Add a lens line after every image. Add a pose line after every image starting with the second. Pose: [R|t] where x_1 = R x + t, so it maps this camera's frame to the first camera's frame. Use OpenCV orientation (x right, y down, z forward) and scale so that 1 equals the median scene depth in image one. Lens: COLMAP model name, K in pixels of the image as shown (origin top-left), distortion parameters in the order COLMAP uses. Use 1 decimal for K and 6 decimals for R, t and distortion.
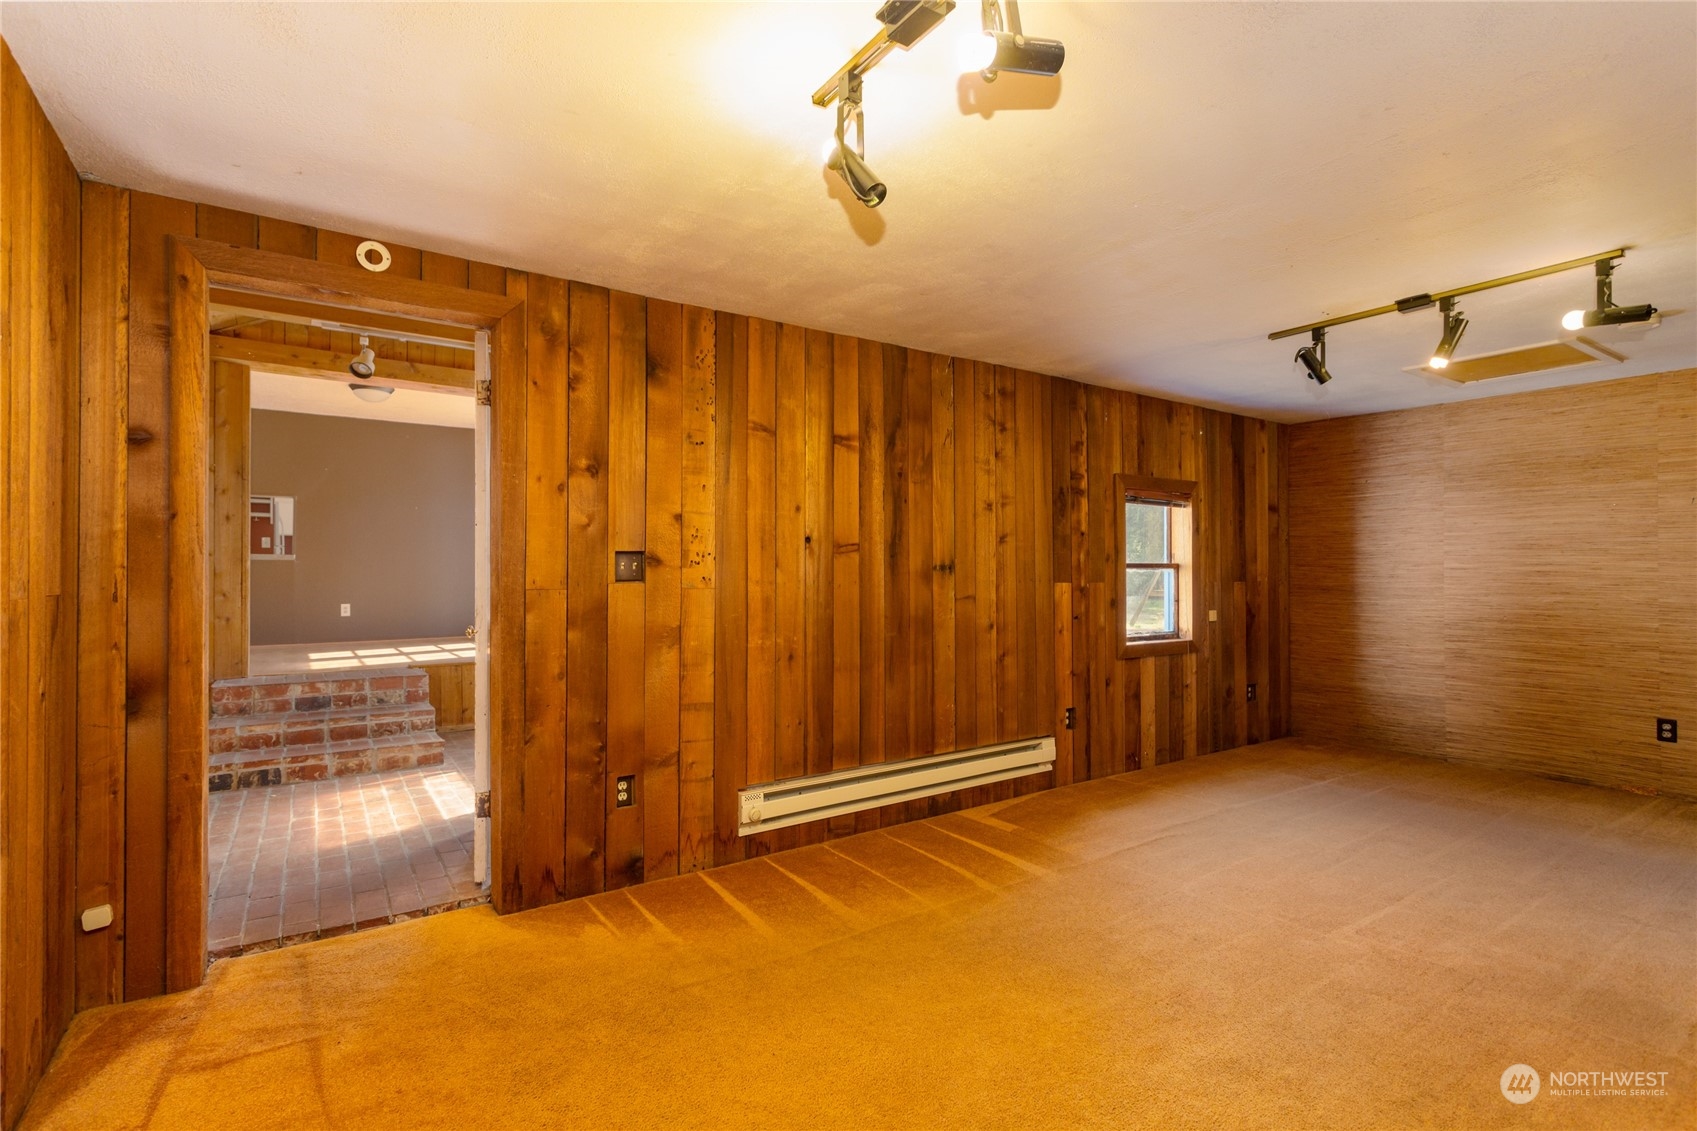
lens RADIAL K [[811.4, 0, 846.8], [0, 811.4, 564.2], [0, 0, 1]] dist [-0.001785, 0.001798]
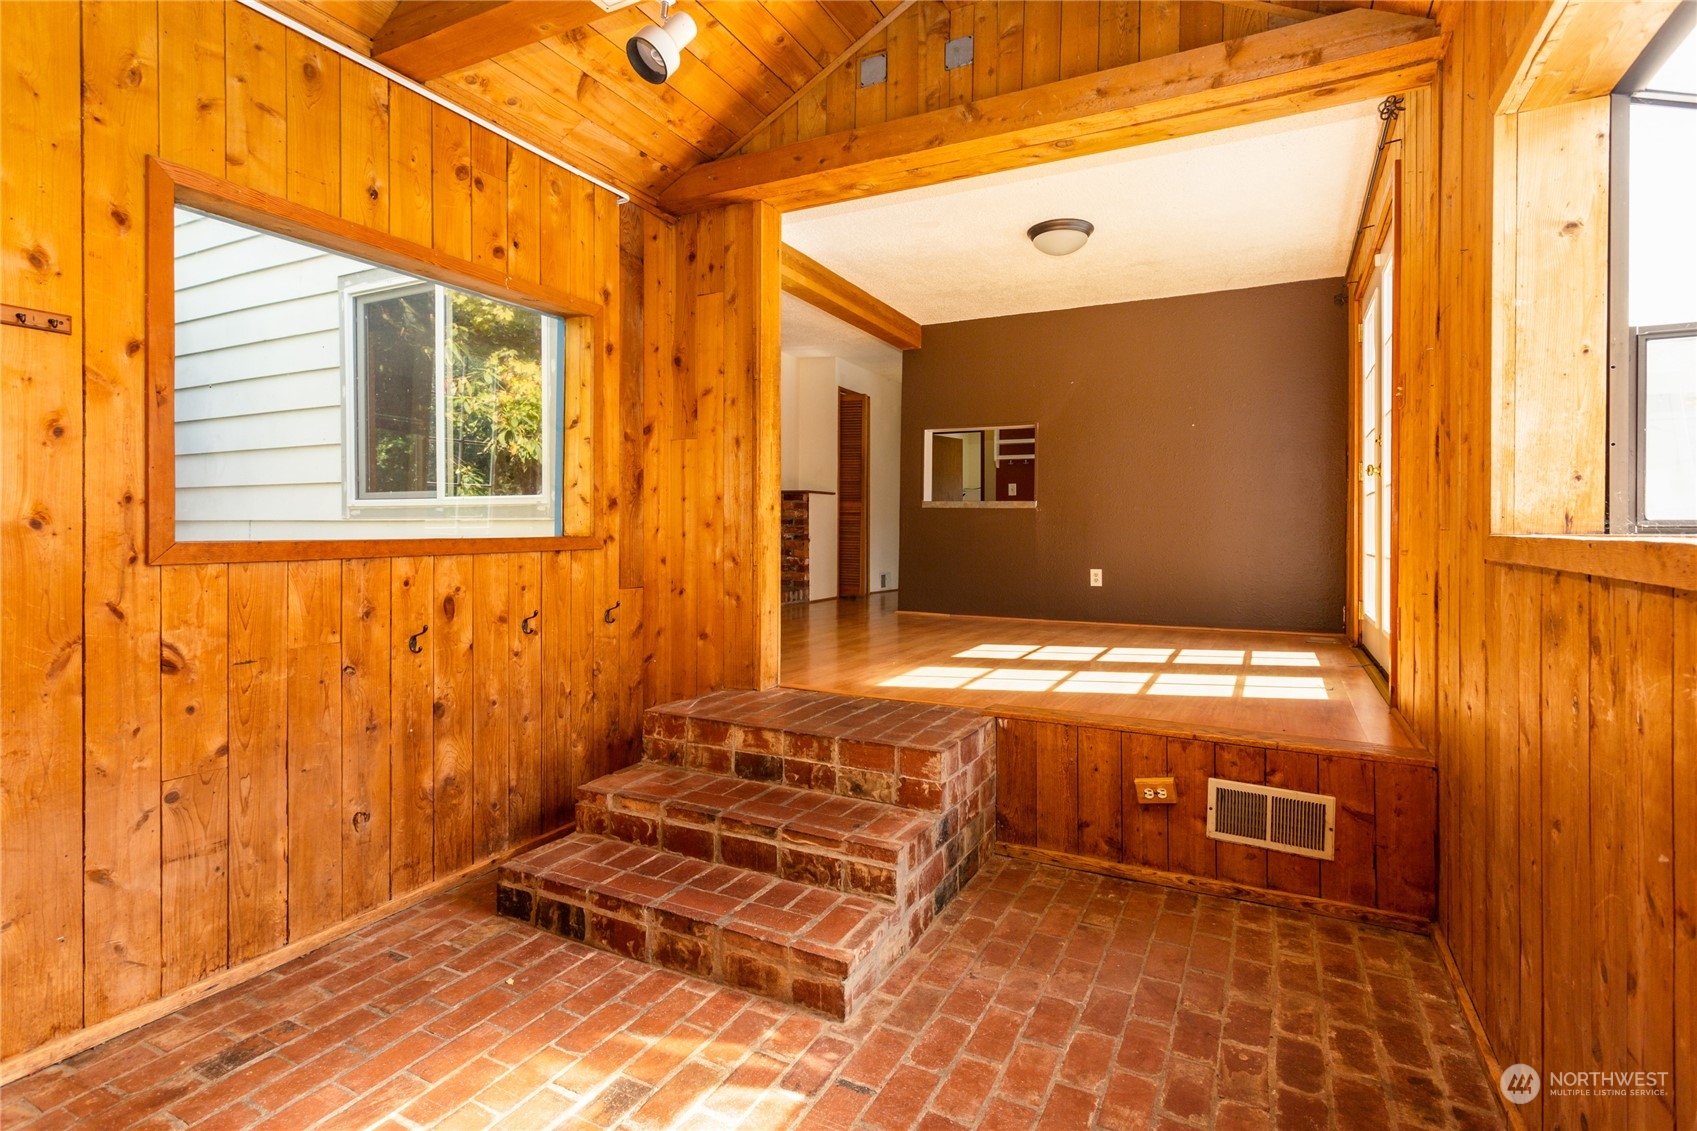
lens RADIAL K [[811.4, 0, 850.2], [0, 811.4, 527.0], [0, 0, 1]] dist [-0.001785, 0.001798]
pose [[0.470008, 0.007988, -0.882626, -0.152791], [0.004101, 0.999929, 0.011233, 0.004479], [0.882653, -0.008899, 0.469942, 0.819406]]
